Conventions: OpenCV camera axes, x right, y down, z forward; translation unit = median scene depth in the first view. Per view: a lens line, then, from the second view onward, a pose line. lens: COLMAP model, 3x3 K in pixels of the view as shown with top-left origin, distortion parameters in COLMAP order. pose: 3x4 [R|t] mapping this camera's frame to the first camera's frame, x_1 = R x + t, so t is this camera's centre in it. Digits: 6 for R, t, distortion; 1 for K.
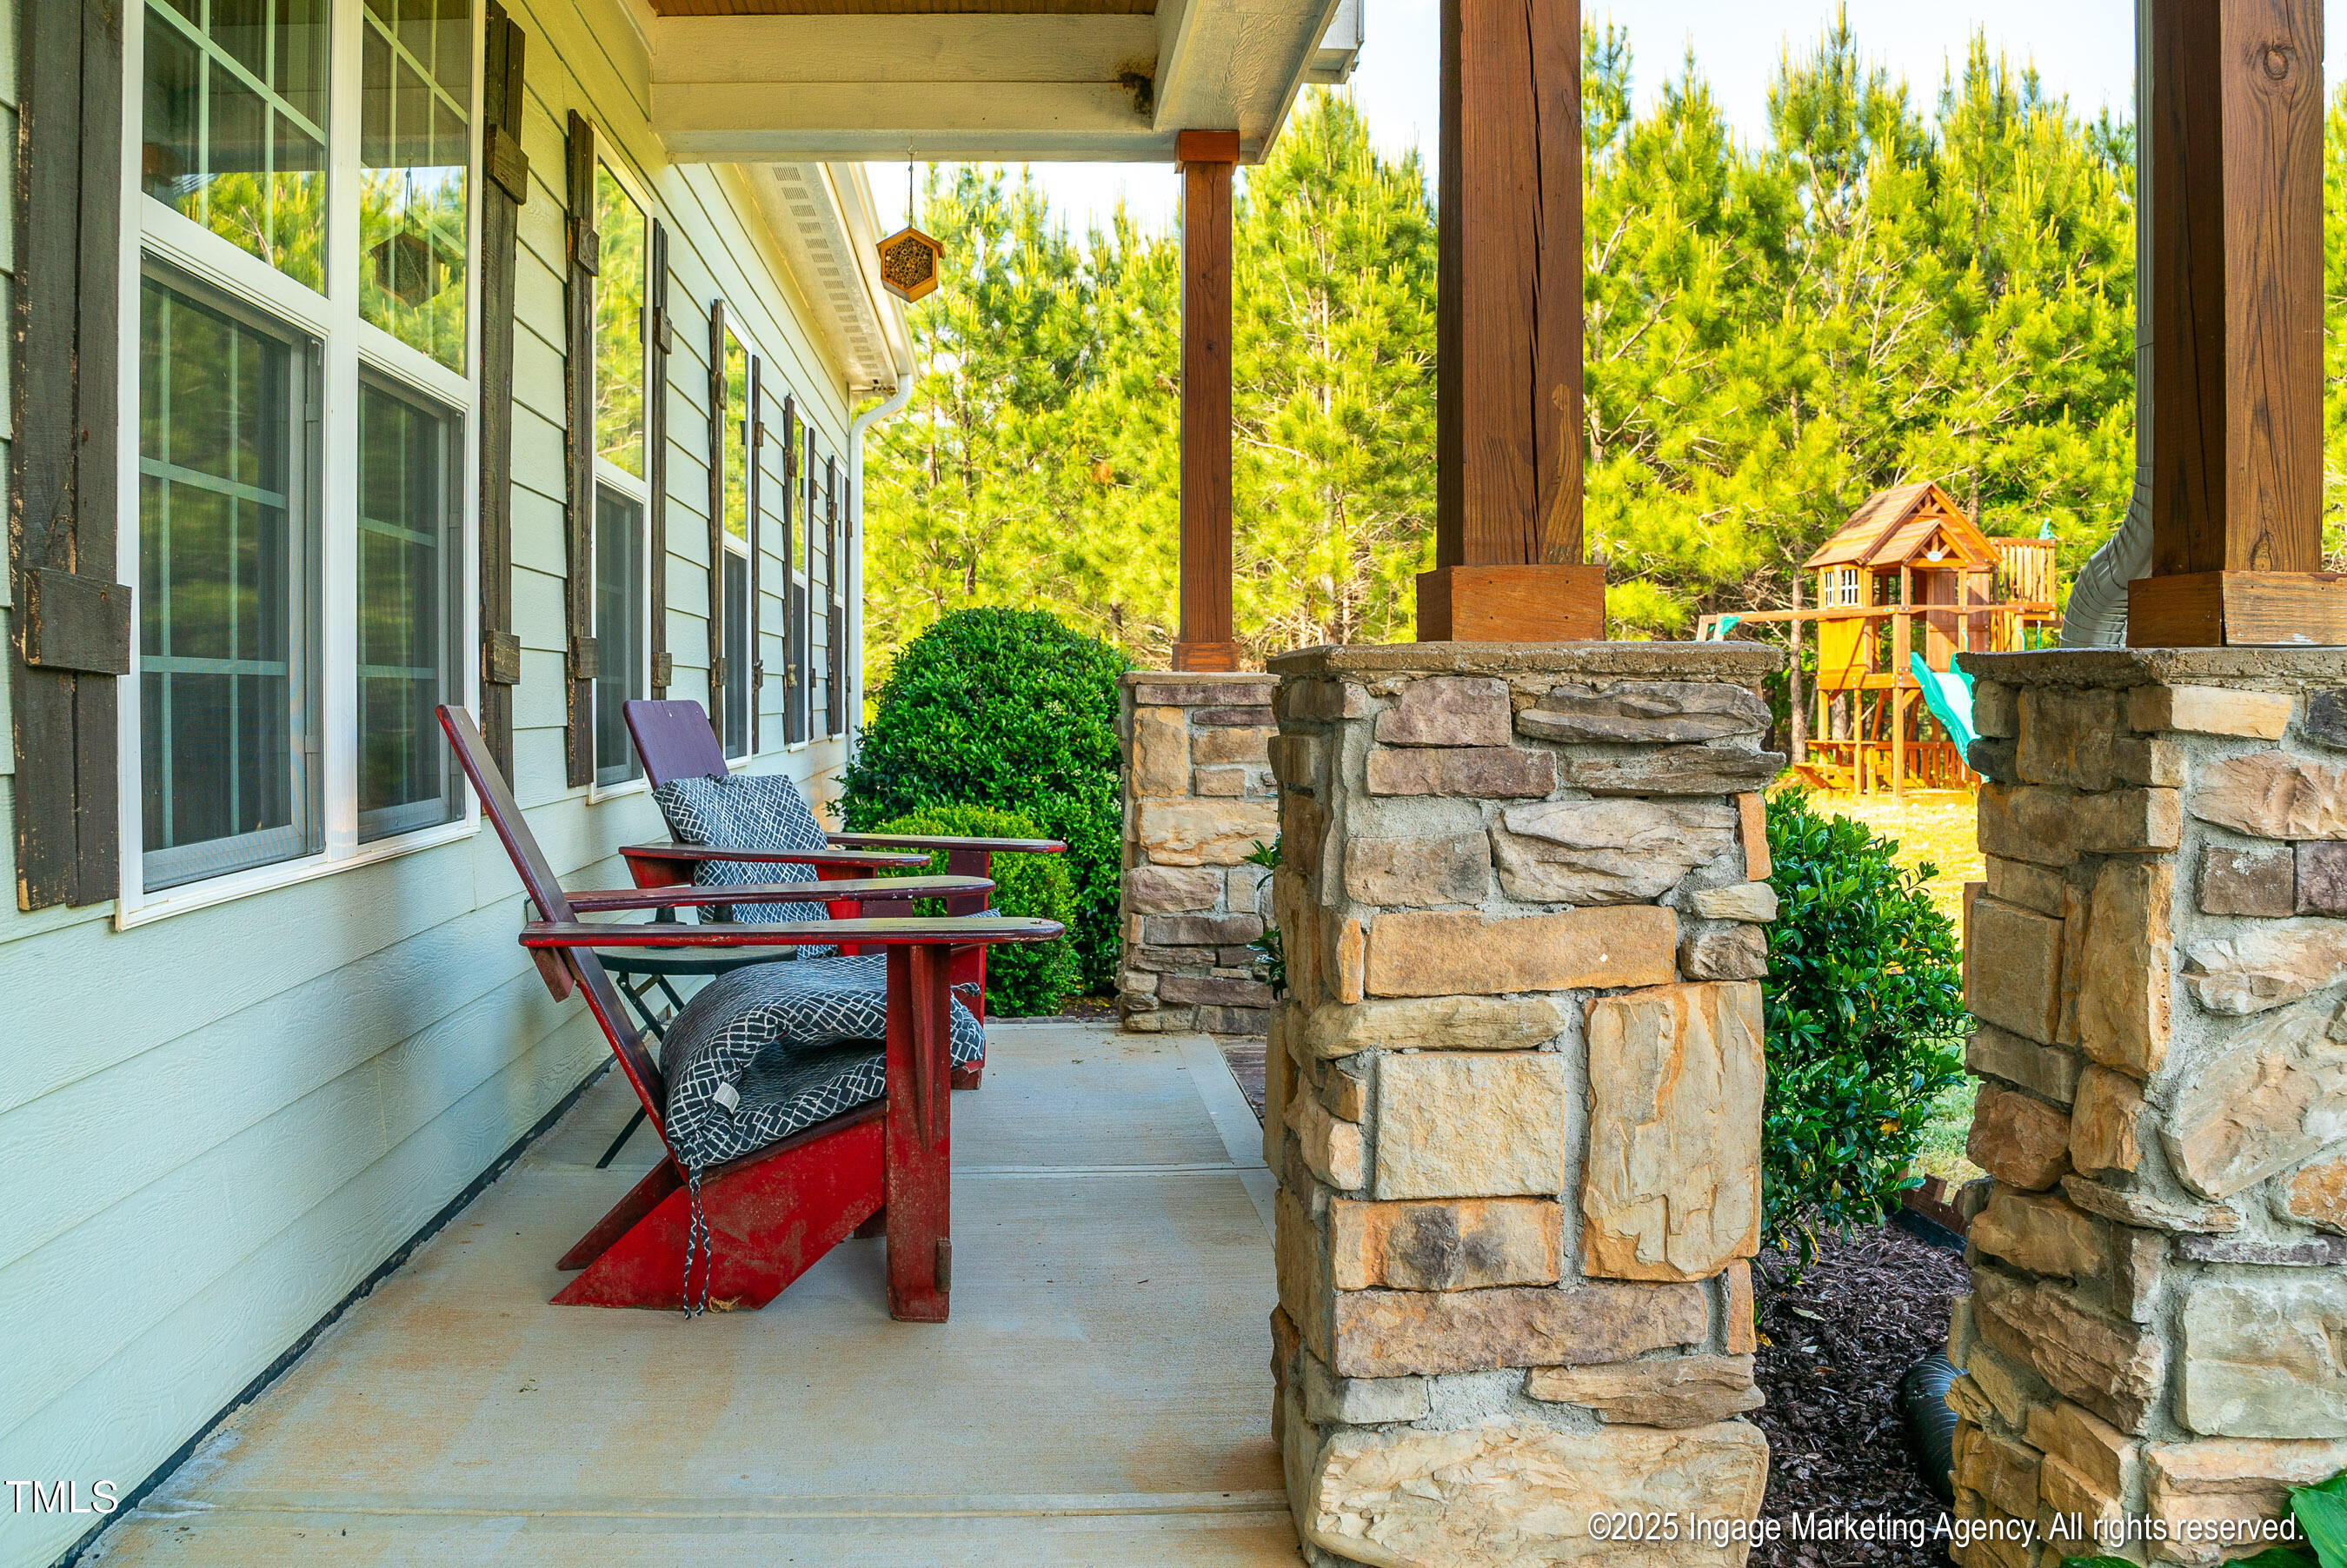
lens RADIAL K [[1941.7, 0, 1159.2], [0, 1941.7, 773.8], [0, 0, 1]] dist [-0.066705, -0.023911]
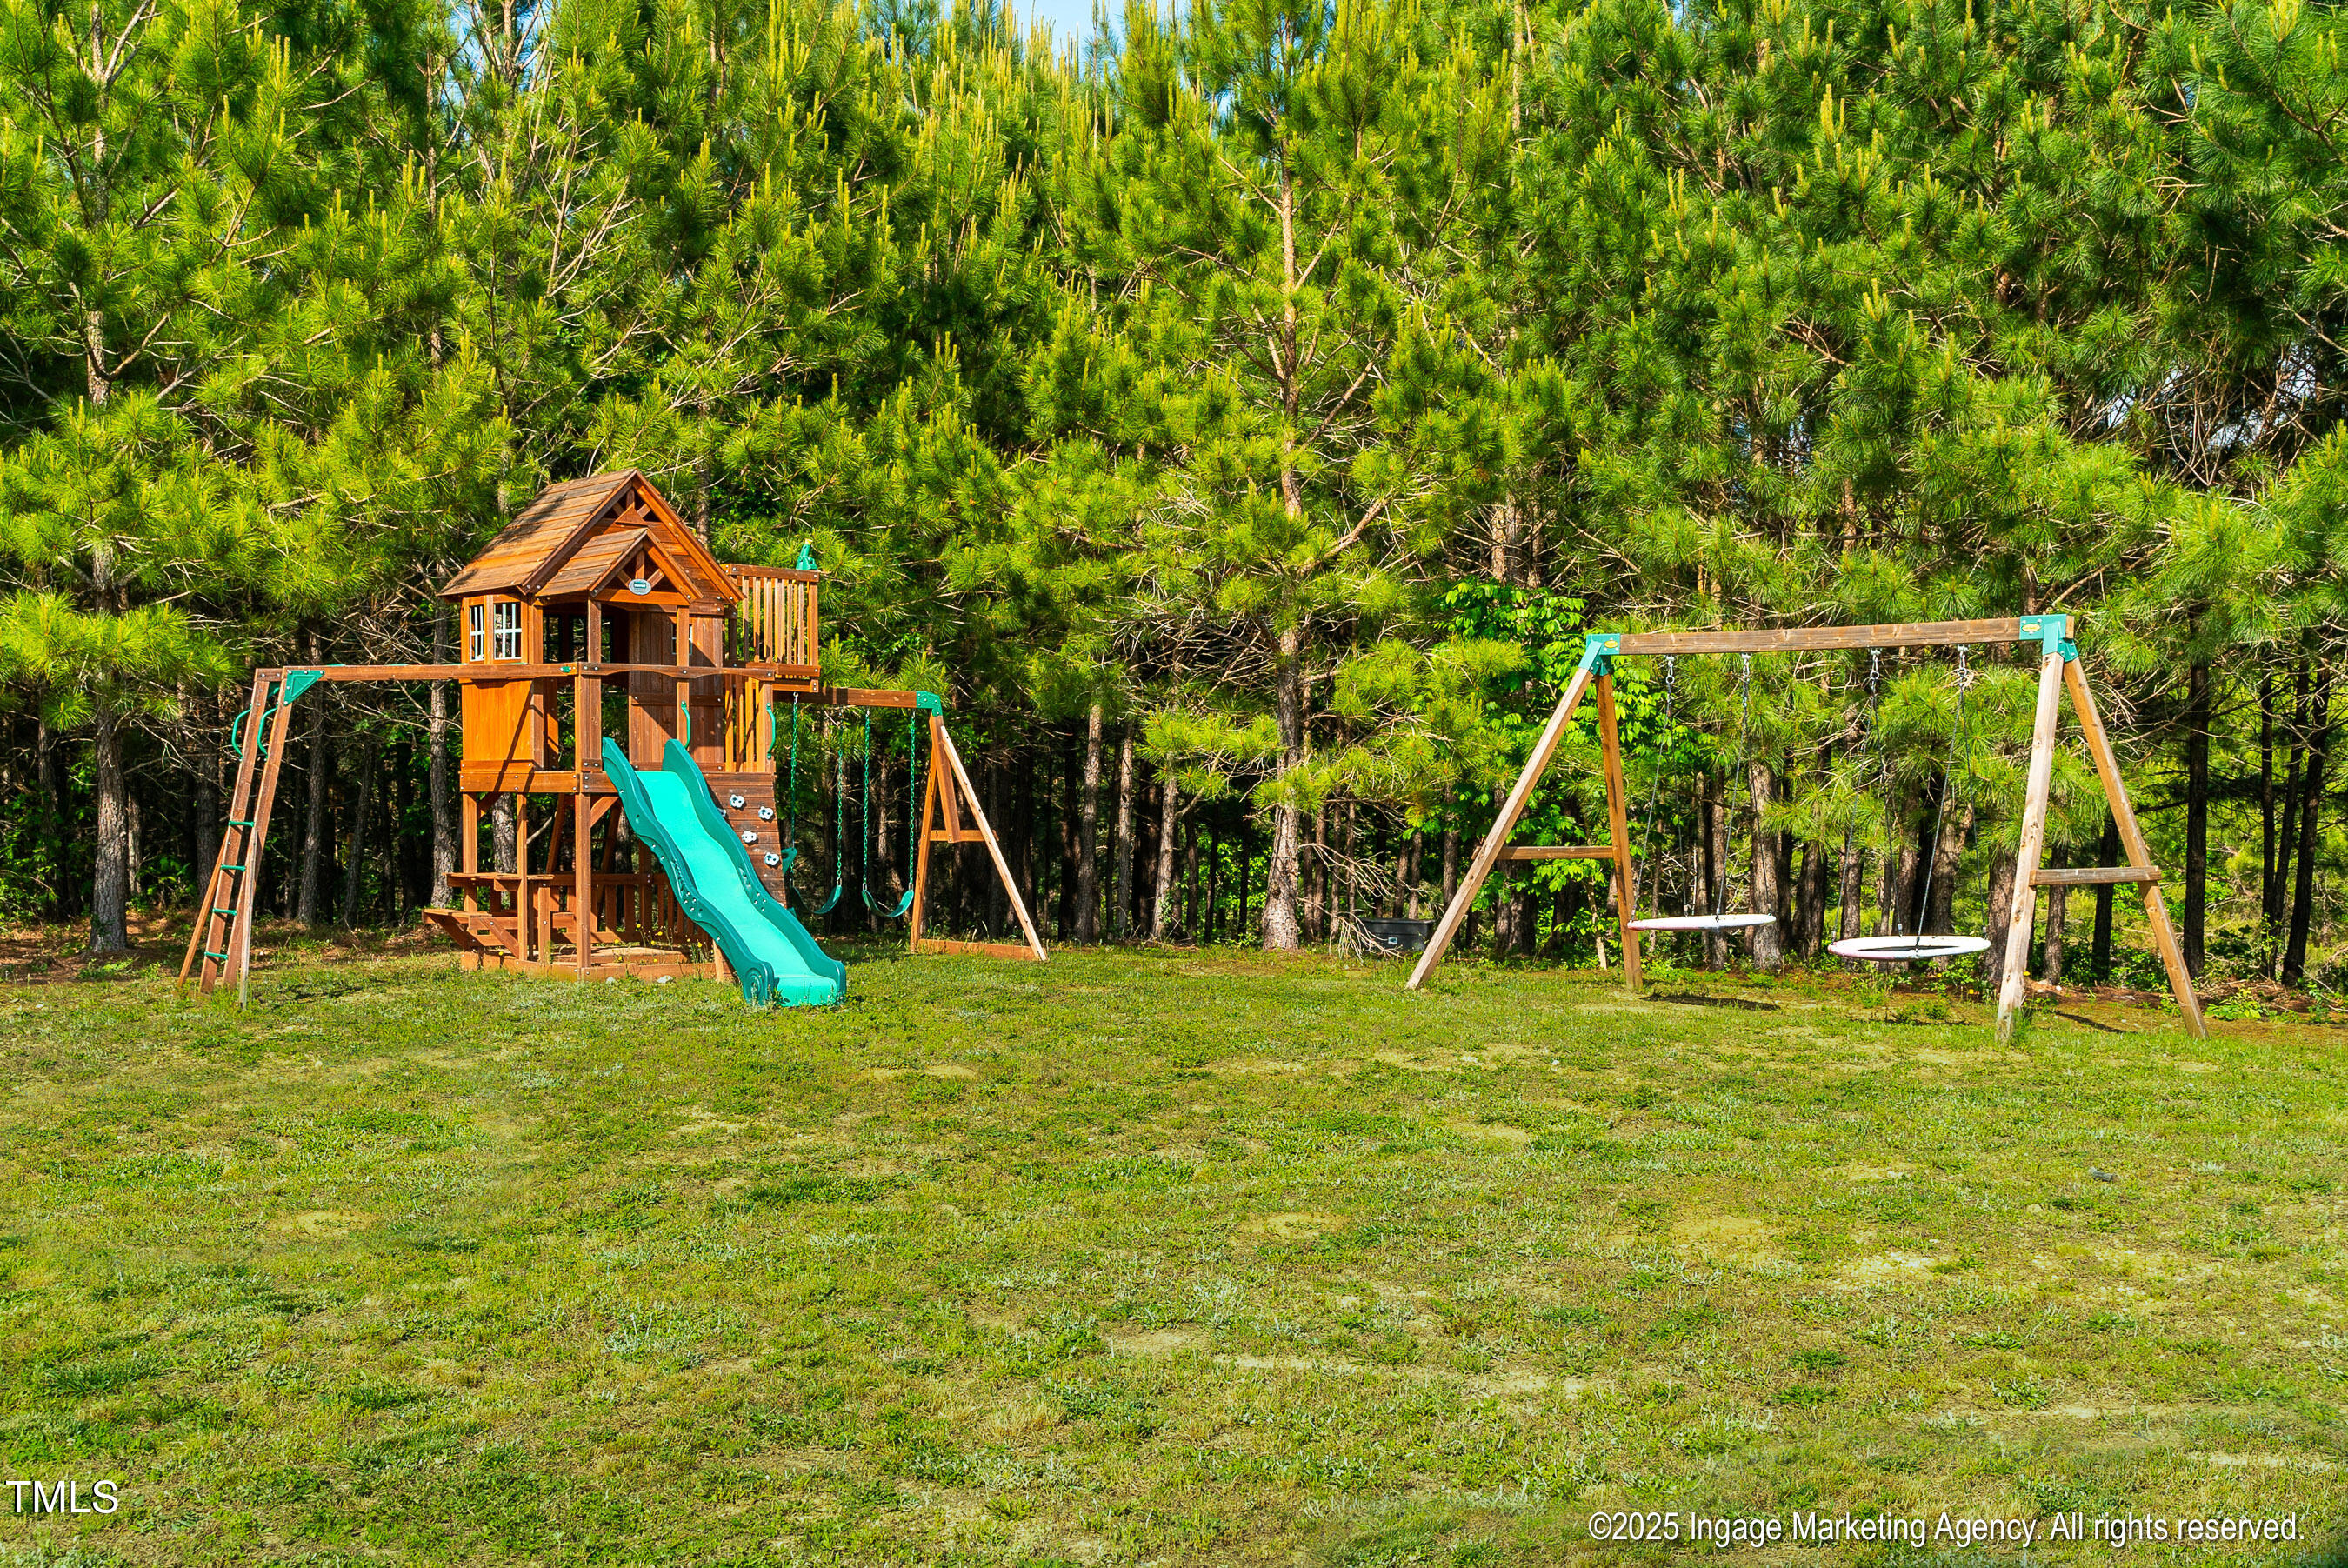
lens RADIAL K [[2307.8, 0, 1164.6], [0, 2307.8, 789.0], [0, 0, 1]] dist [-0.020642, 0.000000]
pose [[0.827696, 0.010049, 0.561087, 0.113884], [0.008139, 0.999520, -0.029908, -0.021277], [-0.561118, 0.029321, 0.827217, 0.257927]]
